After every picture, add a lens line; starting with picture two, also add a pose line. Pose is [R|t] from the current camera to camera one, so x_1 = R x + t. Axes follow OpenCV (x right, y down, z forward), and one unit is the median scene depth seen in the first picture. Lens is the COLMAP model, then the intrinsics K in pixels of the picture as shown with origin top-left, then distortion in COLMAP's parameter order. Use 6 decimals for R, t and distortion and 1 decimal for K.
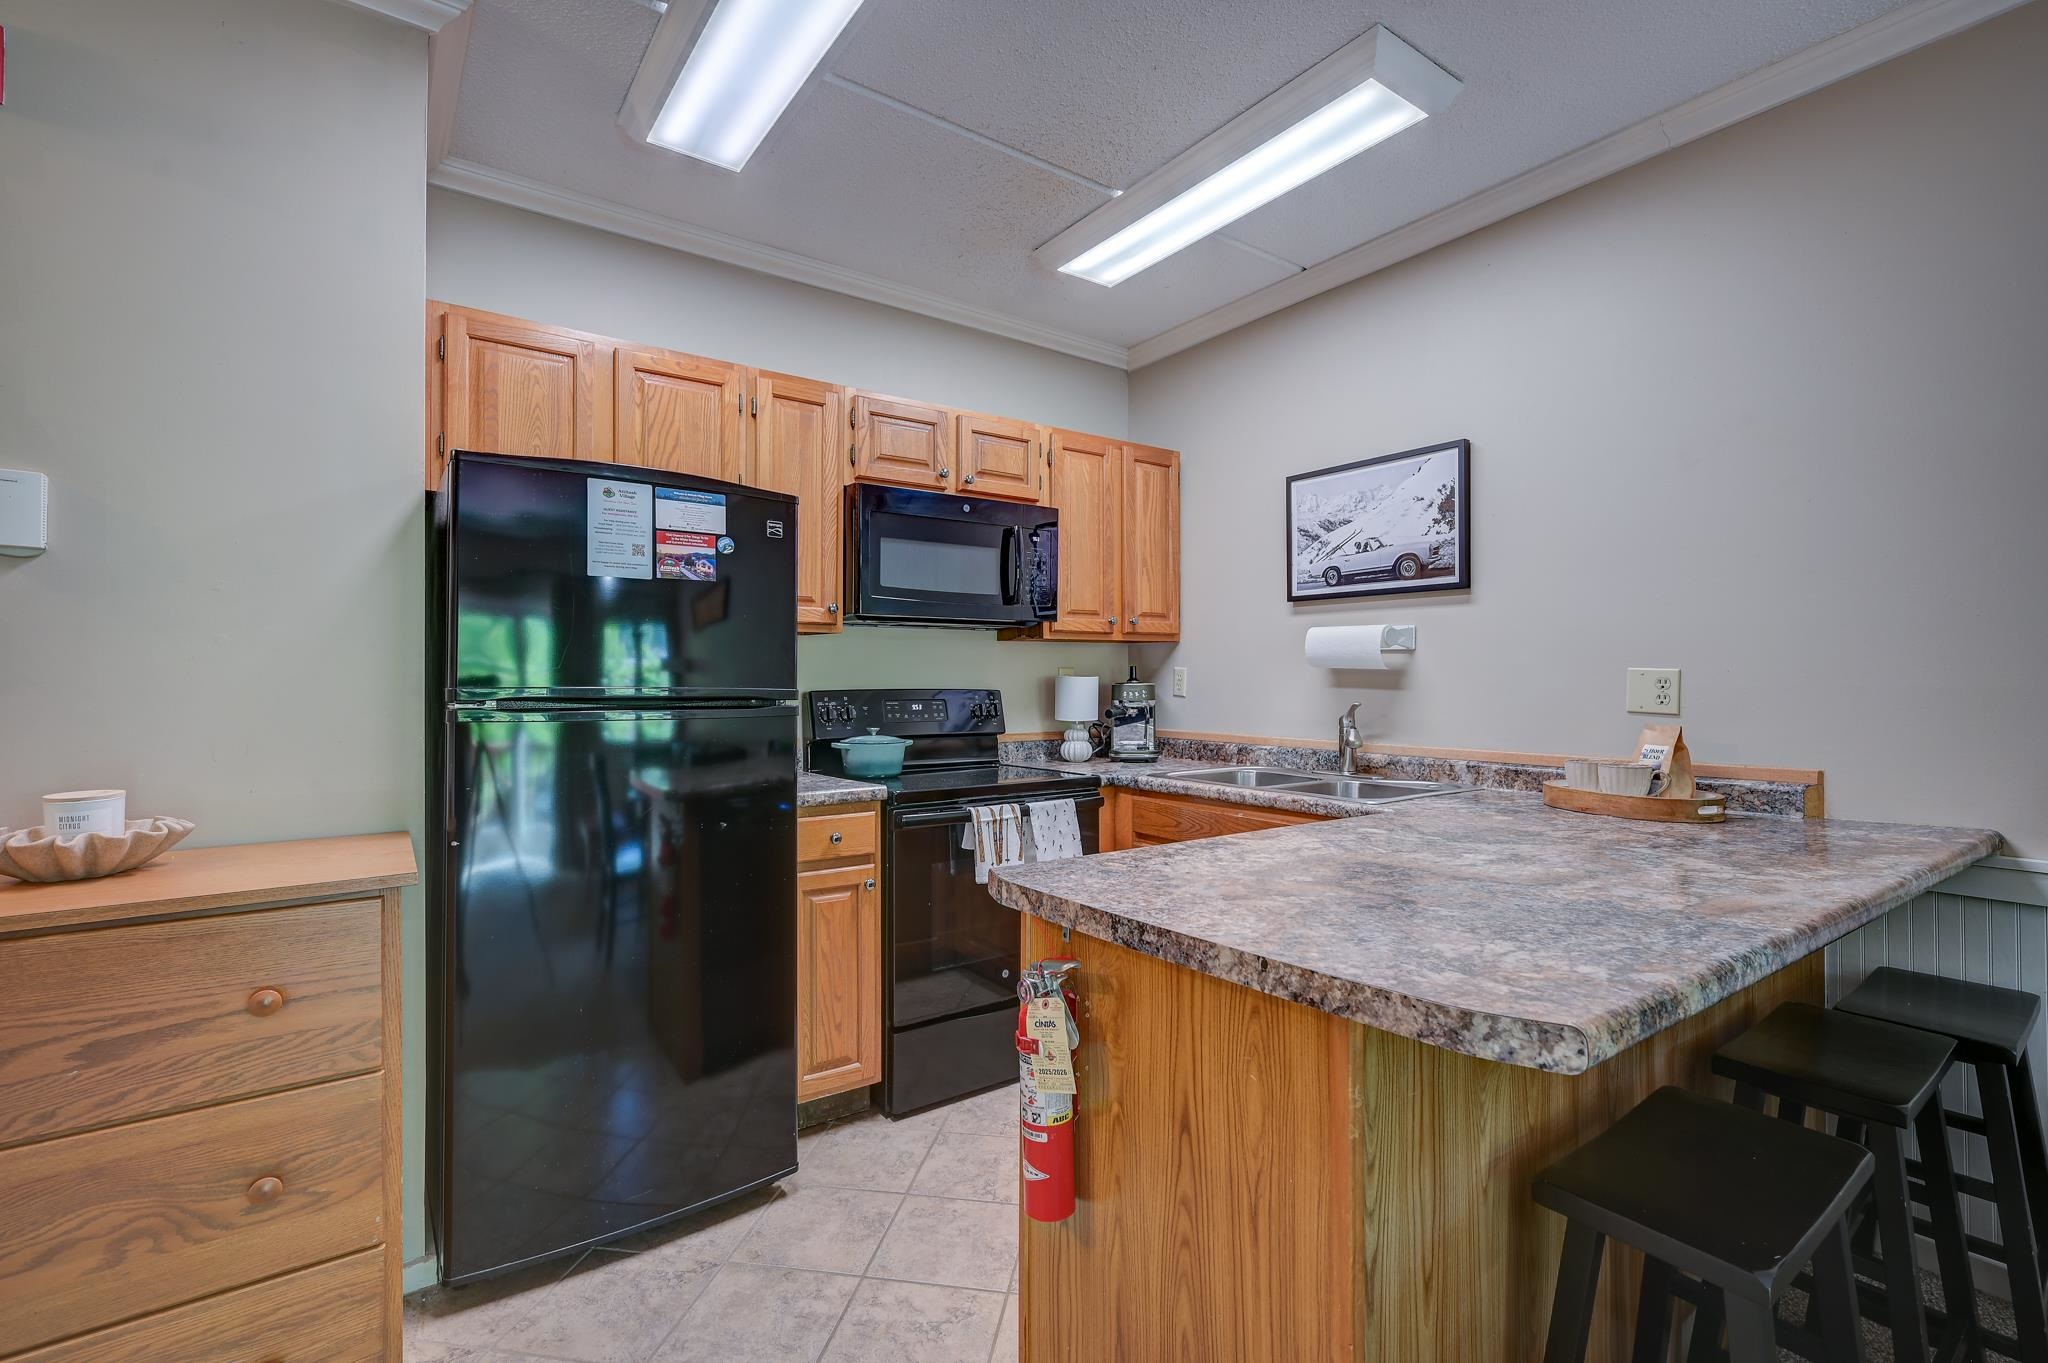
lens RADIAL K [[911.0, 0, 1033.2], [0, 911.0, 670.6], [0, 0, 1]] dist [0.001645, -0.000778]
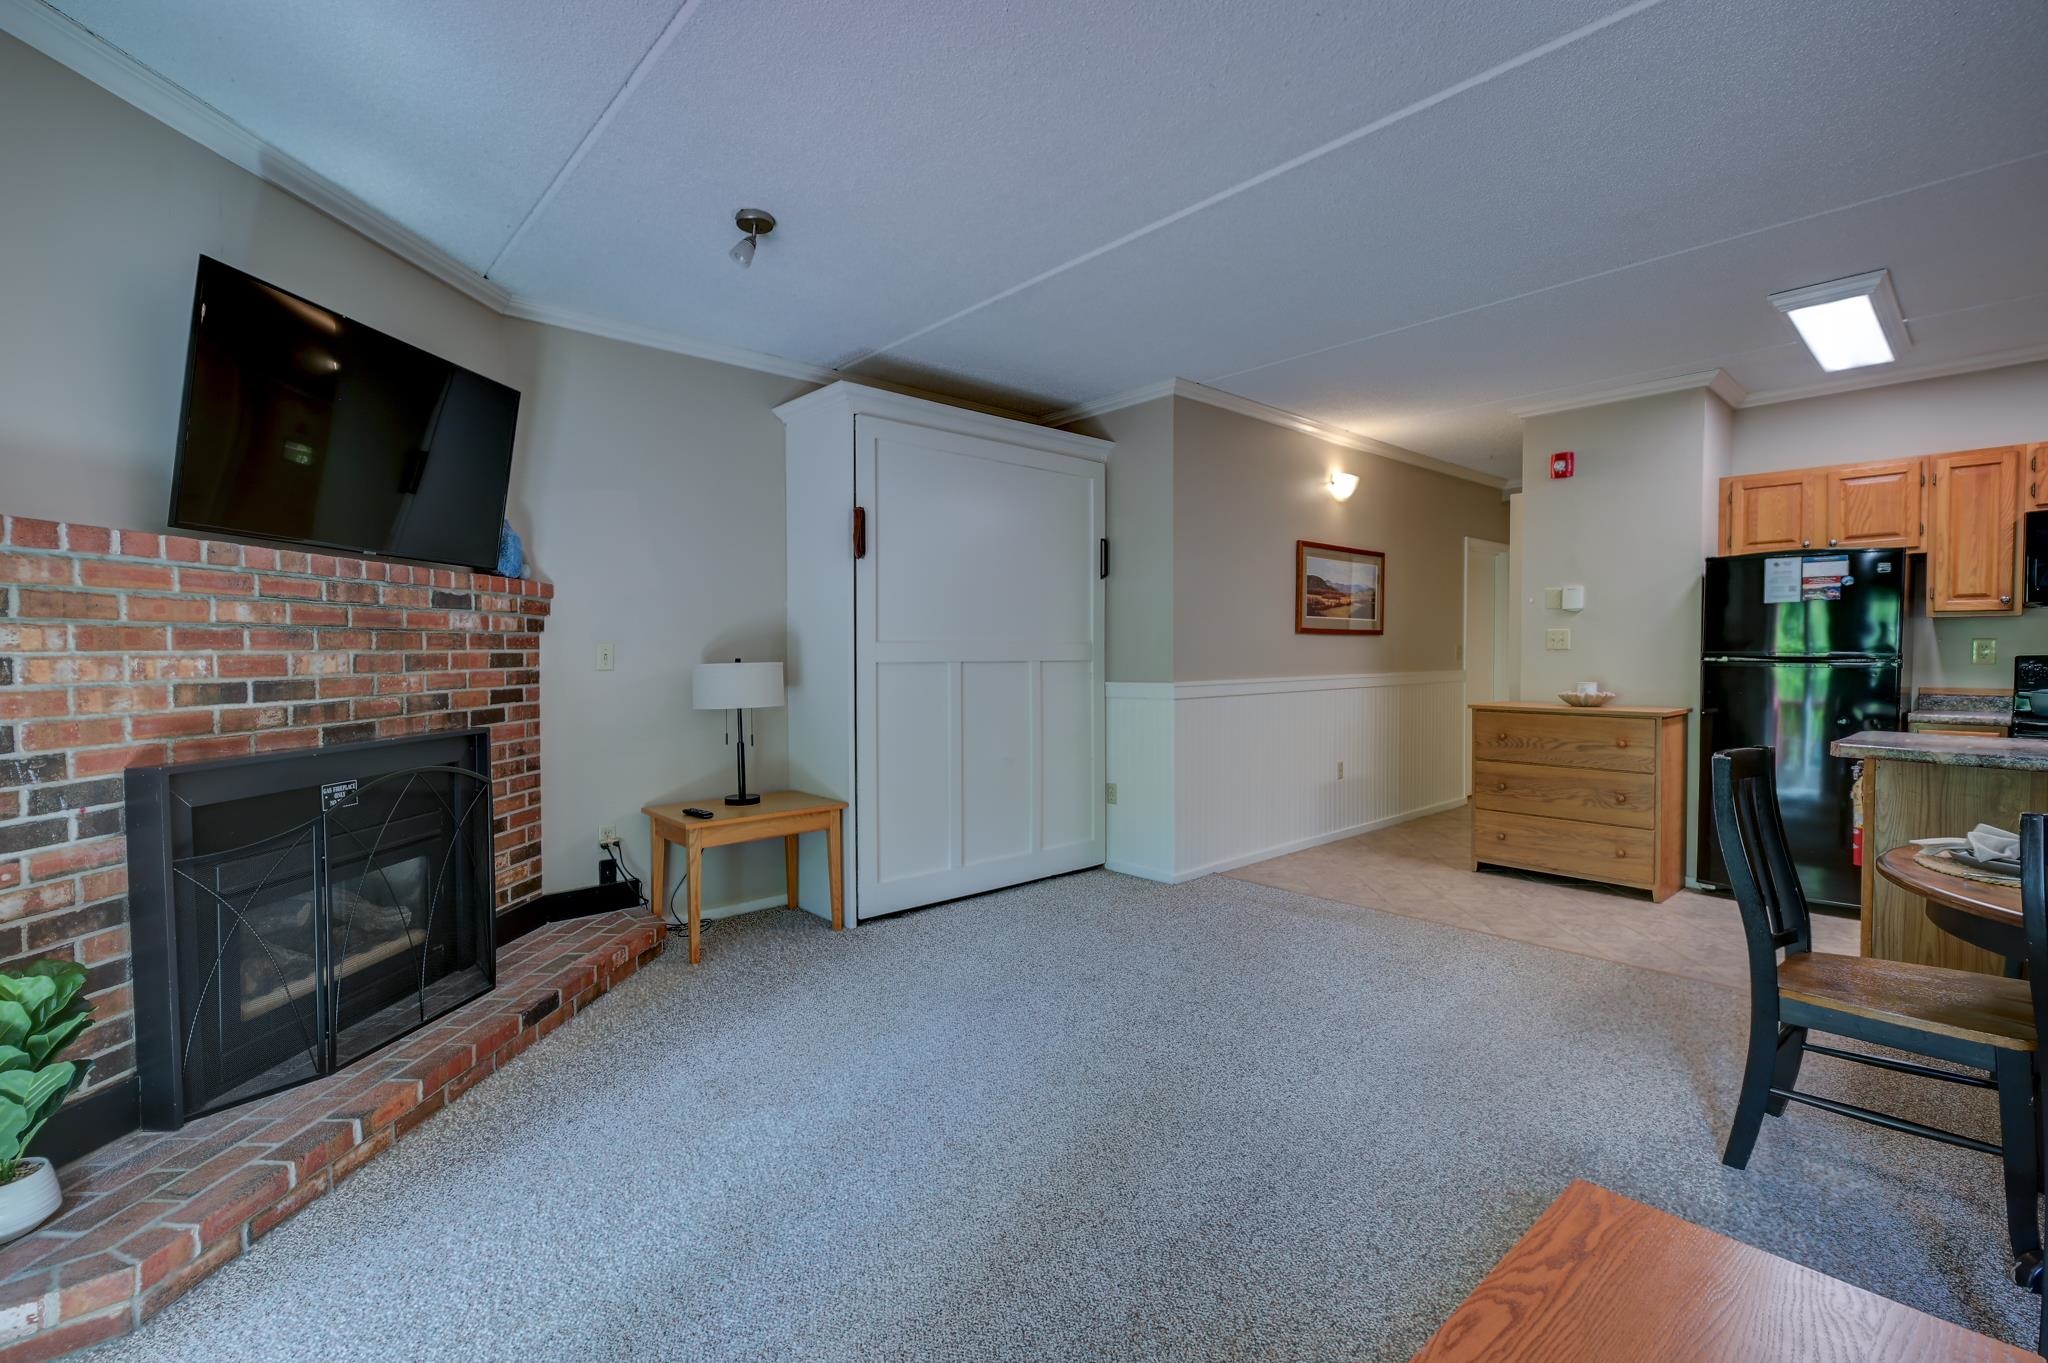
lens RADIAL K [[911.0, 0, 1029.4], [0, 911.0, 674.9], [0, 0, 1]] dist [0.001645, -0.000778]
pose [[0.108170, 0.029688, -0.993689, 1.068978], [0.012740, 0.999431, 0.031247, -0.012832], [0.994051, -0.016040, 0.107730, -0.728069]]
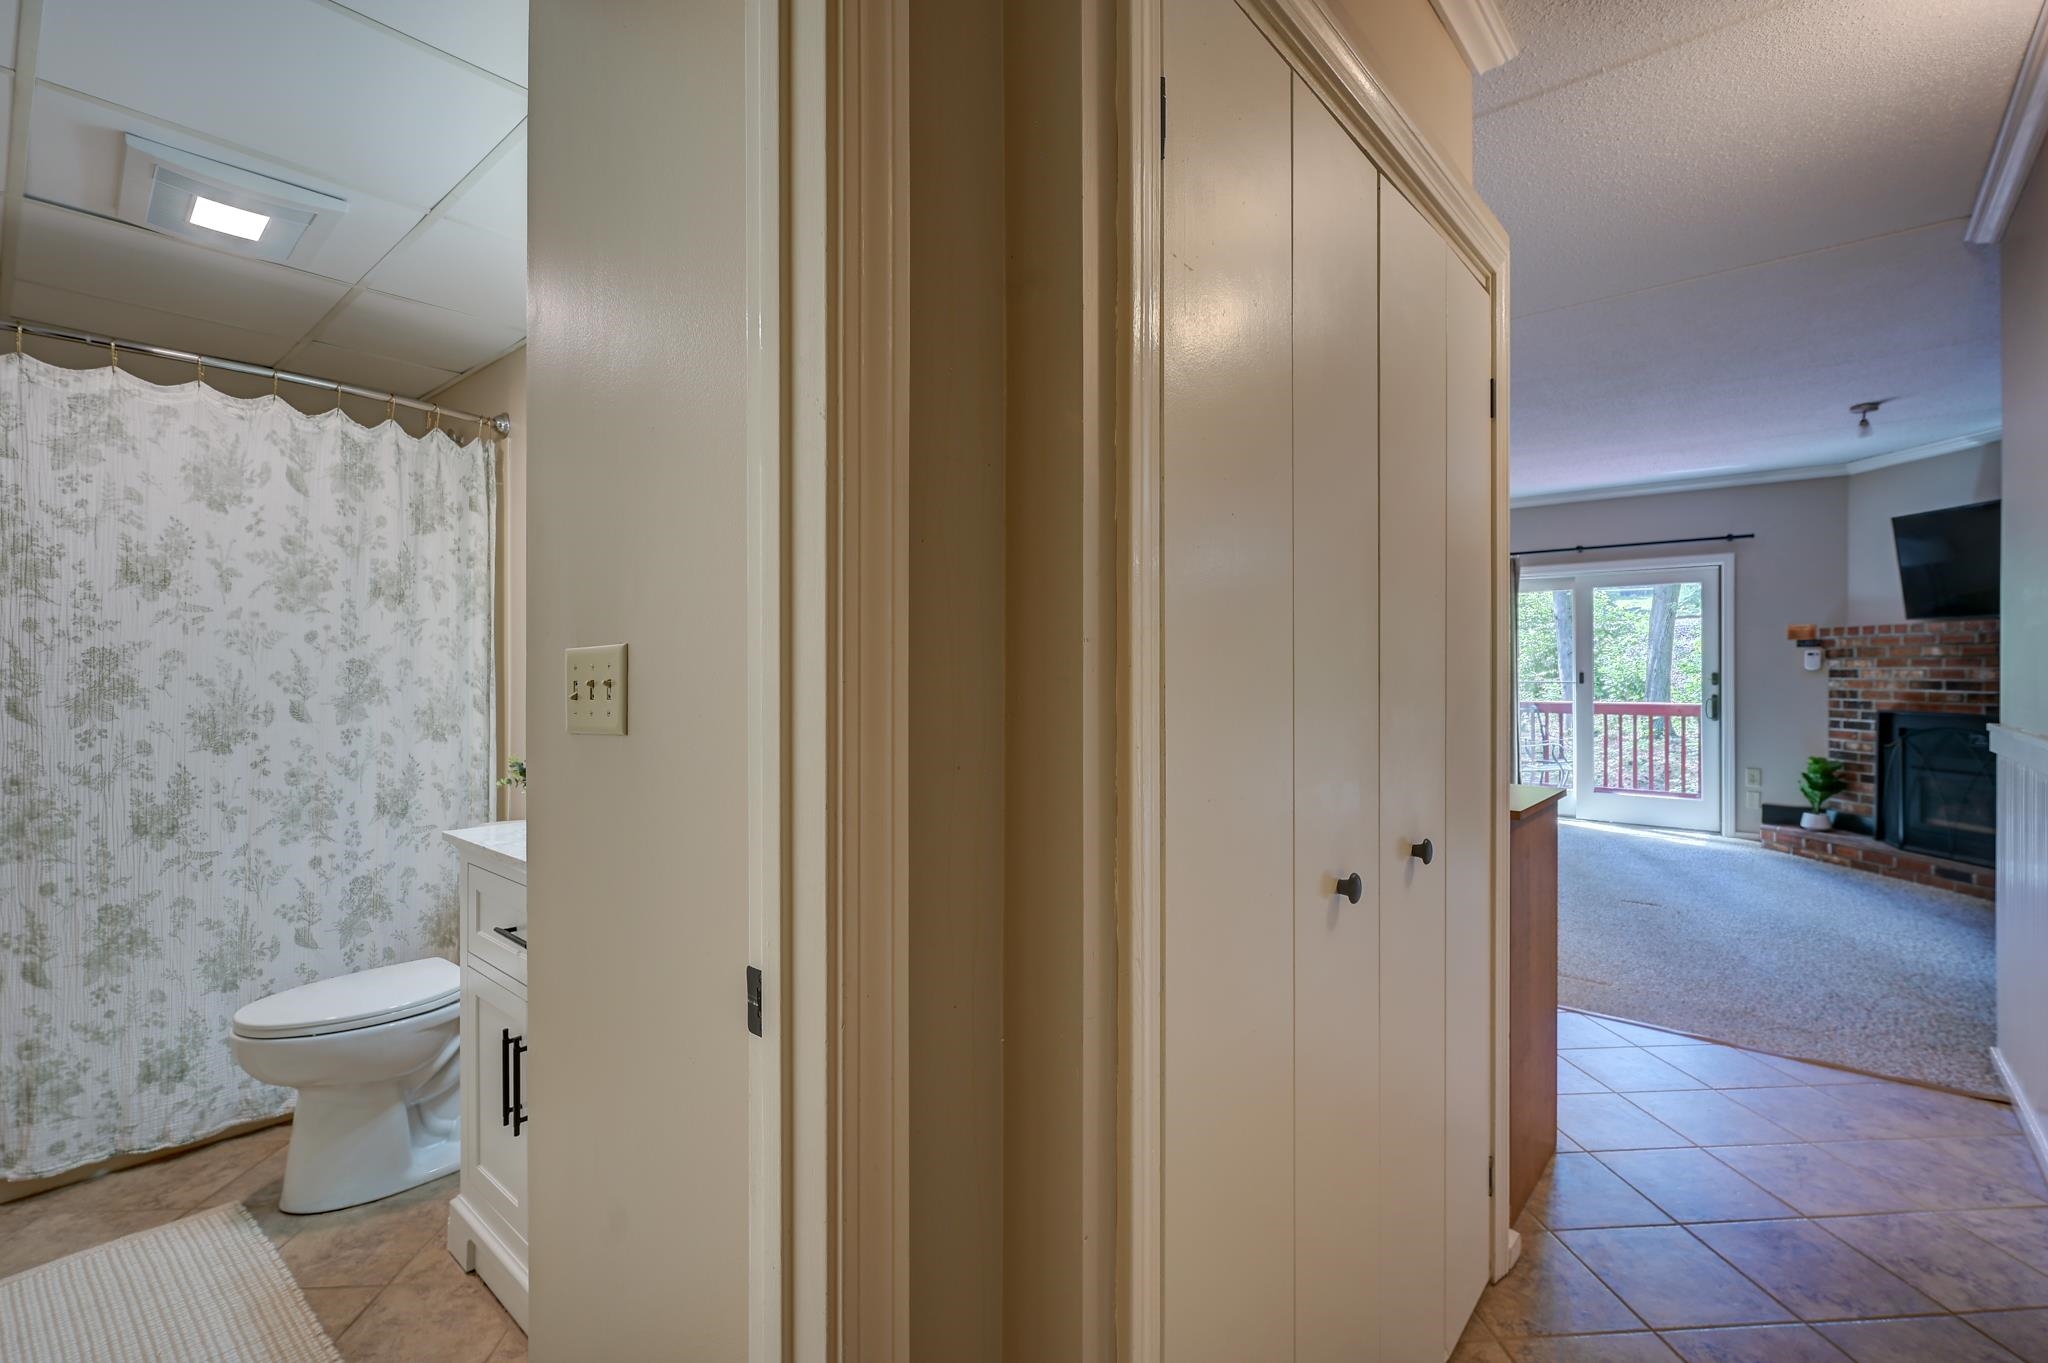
lens RADIAL K [[911.0, 0, 1035.9], [0, 911.0, 664.7], [0, 0, 1]] dist [0.001645, -0.000778]
pose [[-0.229784, 0.007384, 0.973214, -1.308236], [-0.008239, 0.999921, -0.009532, 0.010718], [-0.973207, -0.010208, -0.229705, 0.980228]]
